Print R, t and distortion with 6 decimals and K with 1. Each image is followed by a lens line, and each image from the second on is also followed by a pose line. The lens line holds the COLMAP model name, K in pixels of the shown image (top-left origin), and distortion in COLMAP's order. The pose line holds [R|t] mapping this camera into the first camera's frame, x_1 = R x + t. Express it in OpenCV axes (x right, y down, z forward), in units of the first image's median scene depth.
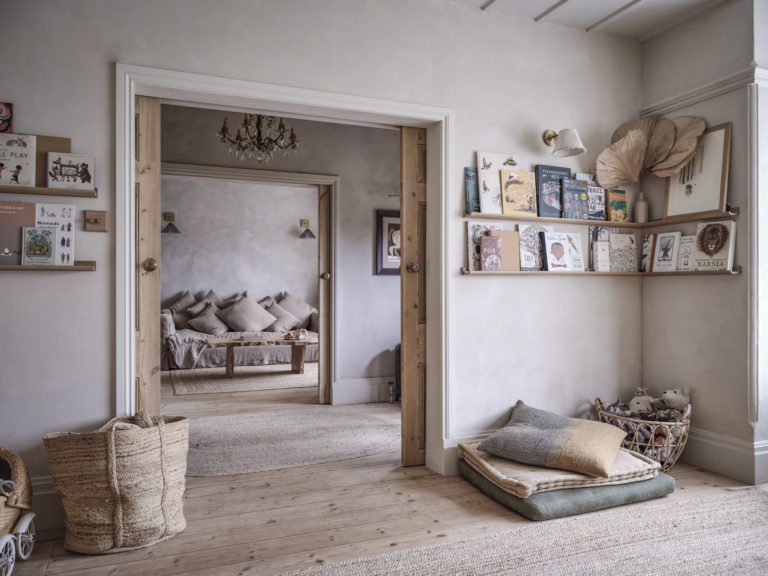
lens RADIAL K [[581.4, 0, 384.5], [0, 581.4, 288.2], [0, 0, 1]] dist [-0.000320, -0.000299]
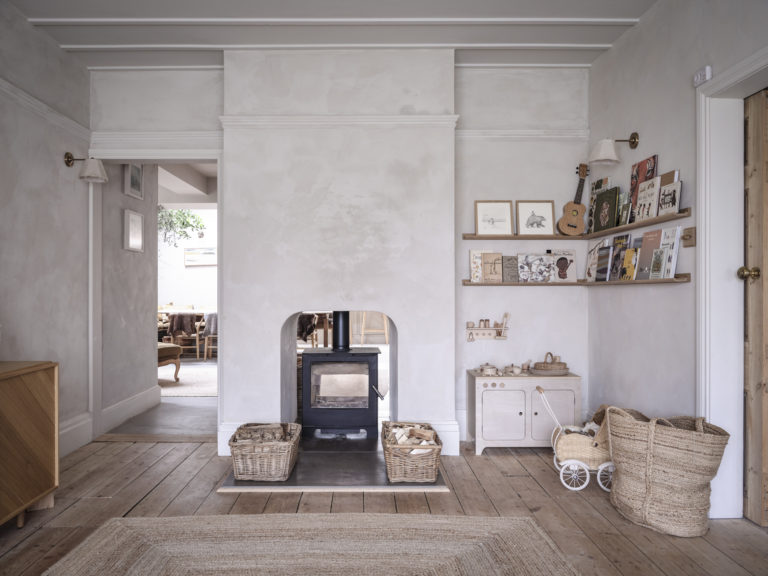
lens RADIAL K [[581.4, 0, 378.0], [0, 581.4, 294.5], [0, 0, 1]] dist [-0.000320, -0.000299]
pose [[-0.353881, 0.000467, -0.935290, 0.593386], [-0.001991, 0.999997, 0.001252, -0.004528], [0.935288, 0.002305, -0.353879, 0.656293]]
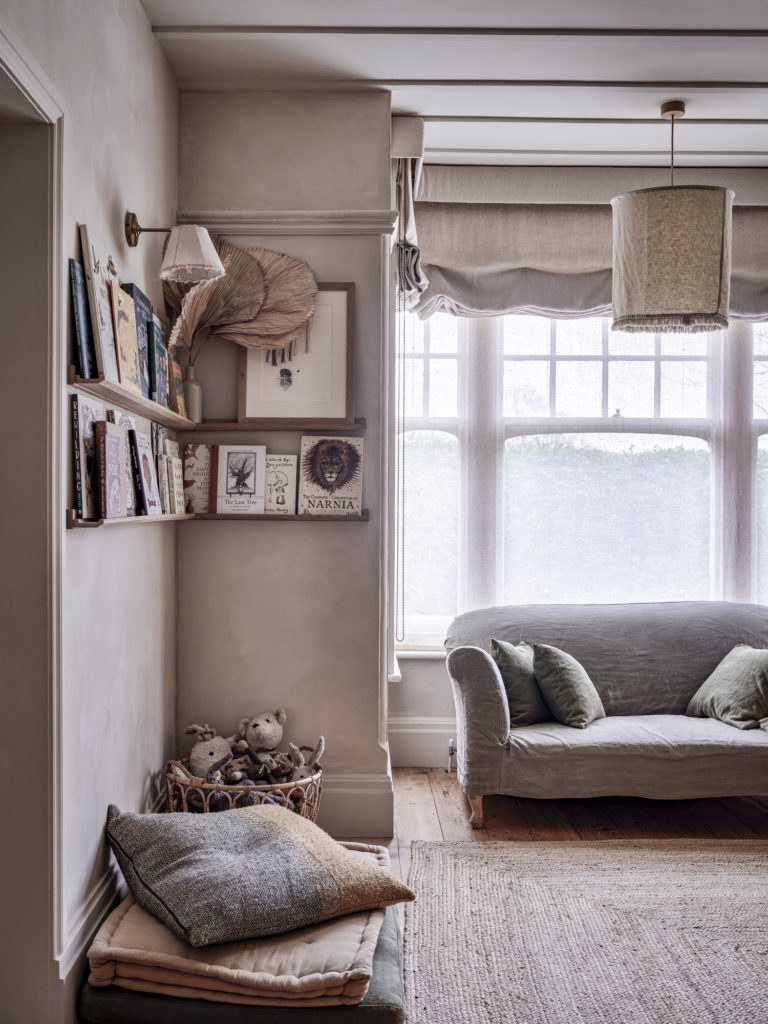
lens RADIAL K [[1033.3, 0, 375.0], [0, 1033.3, 509.6], [0, 0, 1]] dist [-0.000656, 0.000000]
pose [[0.374133, 0.000360, 0.927375, -0.442545], [-0.008332, 0.999961, 0.002974, -0.039446], [-0.927338, -0.008839, 0.374122, 0.541165]]
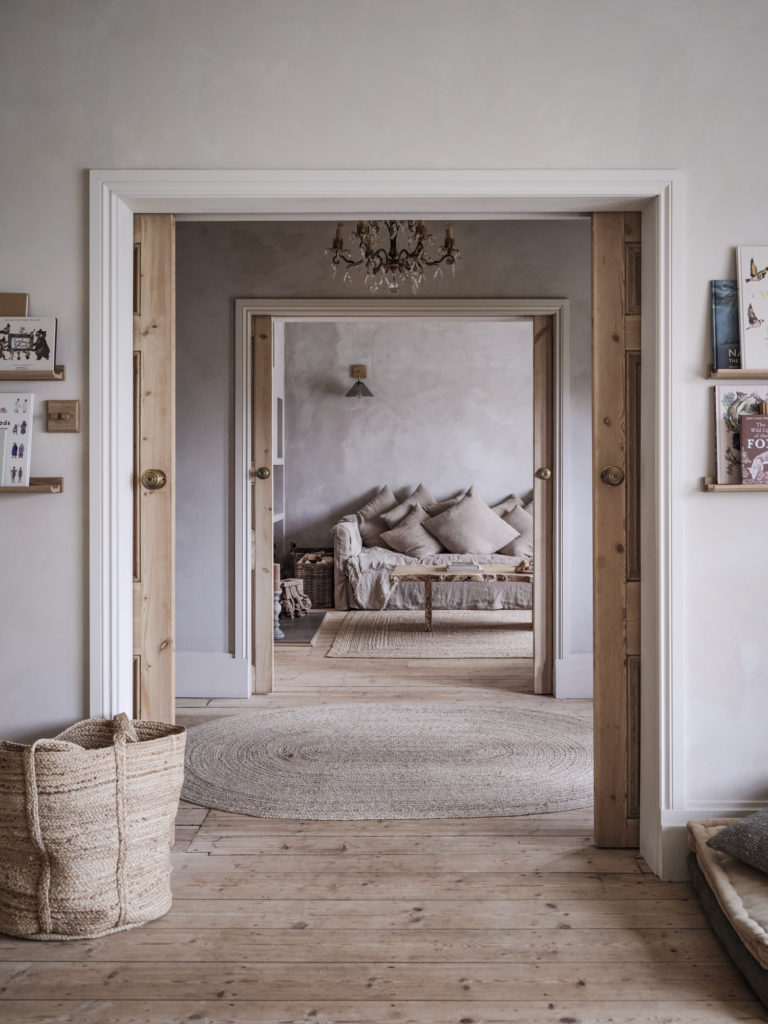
lens RADIAL K [[944.4, 0, 410.1], [0, 944.4, 463.9], [0, 0, 1]] dist [-0.002734, 0.000000]
pose [[0.924101, -0.002464, -0.382141, 0.211946], [0.002228, 0.999997, -0.001060, -0.046920], [0.382143, 0.000128, 0.924103, 0.132405]]
